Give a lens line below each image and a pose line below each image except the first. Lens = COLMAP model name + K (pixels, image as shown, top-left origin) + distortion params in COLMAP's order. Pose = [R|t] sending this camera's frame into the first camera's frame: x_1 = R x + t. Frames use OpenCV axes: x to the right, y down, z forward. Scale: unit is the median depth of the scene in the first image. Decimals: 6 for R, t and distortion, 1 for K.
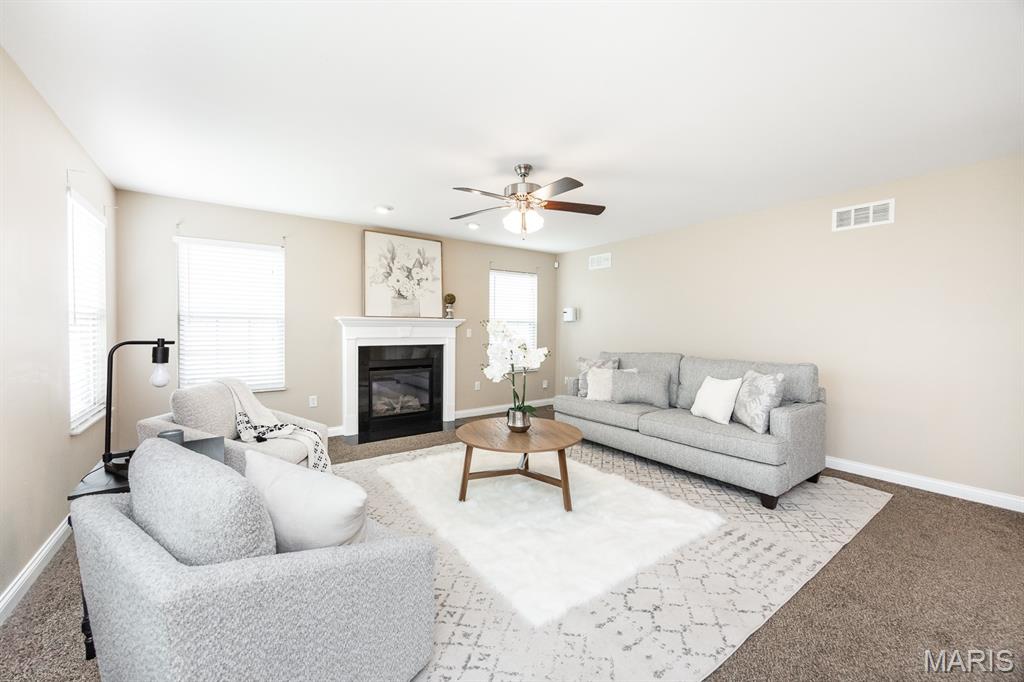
lens RADIAL K [[411.5, 0, 493.2], [0, 411.5, 332.2], [0, 0, 1]] dist [-0.002689, -0.001937]
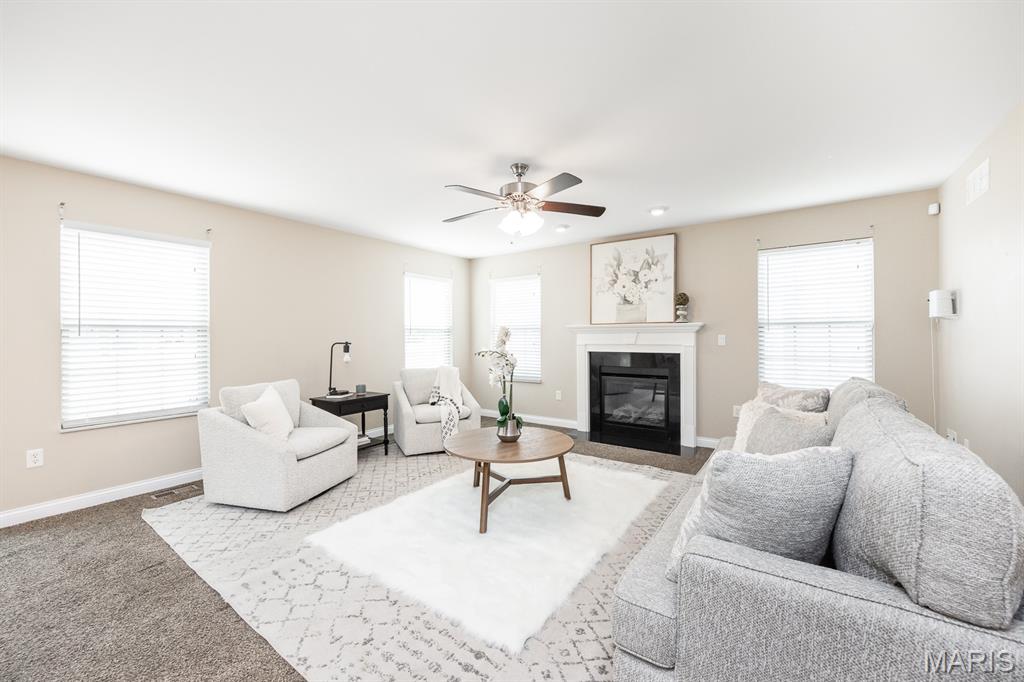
lens RADIAL K [[411.5, 0, 509.7], [0, 411.5, 333.9], [0, 0, 1]] dist [-0.002689, -0.001937]
pose [[0.310563, -0.010133, -0.950499, 0.623231], [-0.000151, 0.999943, -0.010710, -0.001358], [0.950553, 0.003470, 0.310543, 0.438922]]
